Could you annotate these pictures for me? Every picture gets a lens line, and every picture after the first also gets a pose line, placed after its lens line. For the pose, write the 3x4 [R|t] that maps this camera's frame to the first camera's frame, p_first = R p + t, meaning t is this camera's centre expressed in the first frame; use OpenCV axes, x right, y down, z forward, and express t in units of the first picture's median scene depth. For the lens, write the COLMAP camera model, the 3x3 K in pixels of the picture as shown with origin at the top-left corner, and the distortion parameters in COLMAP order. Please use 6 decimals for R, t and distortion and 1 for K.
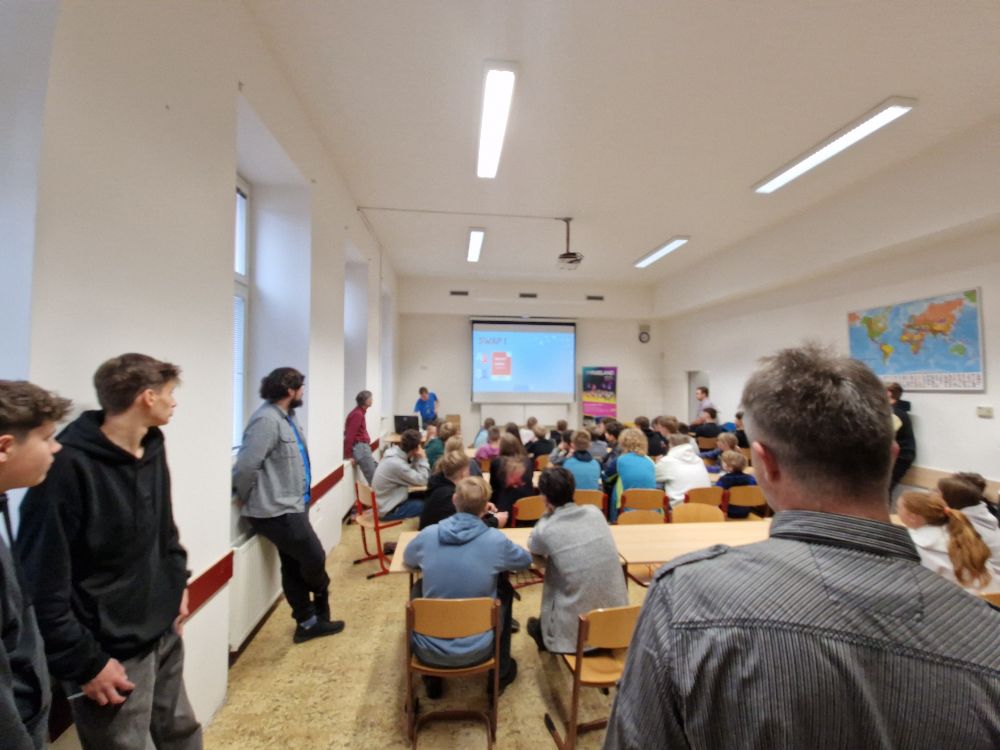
lens RADIAL K [[404.4, 0, 500.0], [0, 404.4, 379.8], [0, 0, 1]] dist [0.001596, -0.000031]
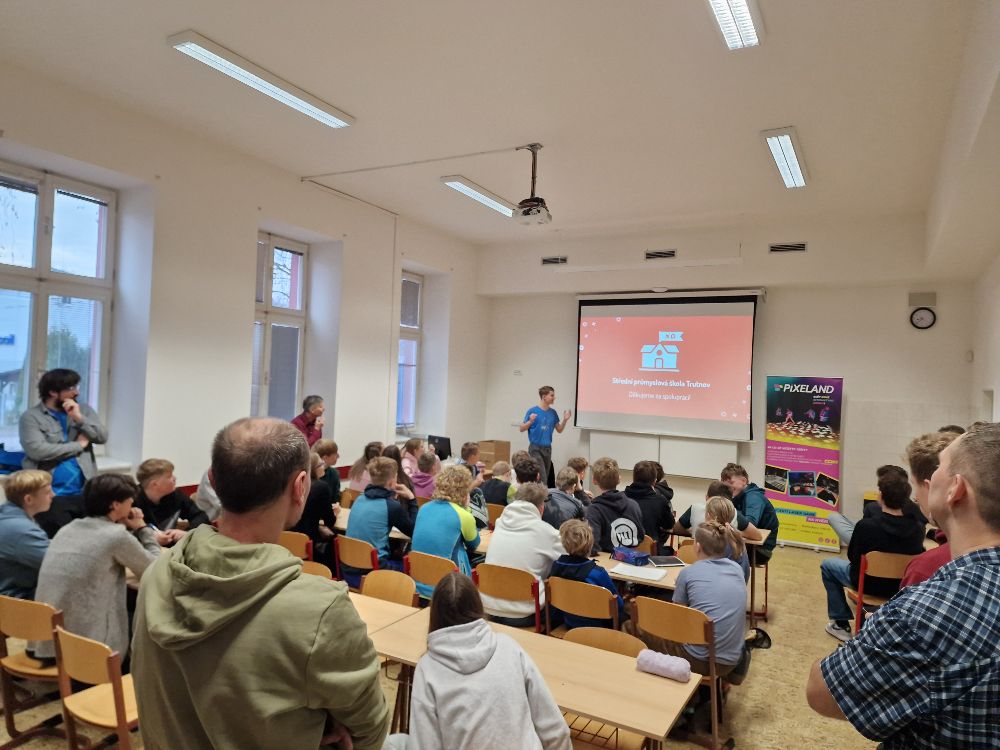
lens RADIAL K [[672.0, 0, 509.0], [0, 672.0, 367.7], [0, 0, 1]] dist [0.069276, -0.064978]
pose [[0.817353, 0.013737, -0.575973, 0.443563], [-0.037453, 0.998868, -0.029326, -0.004133], [0.574918, 0.045542, 0.816942, 0.059320]]
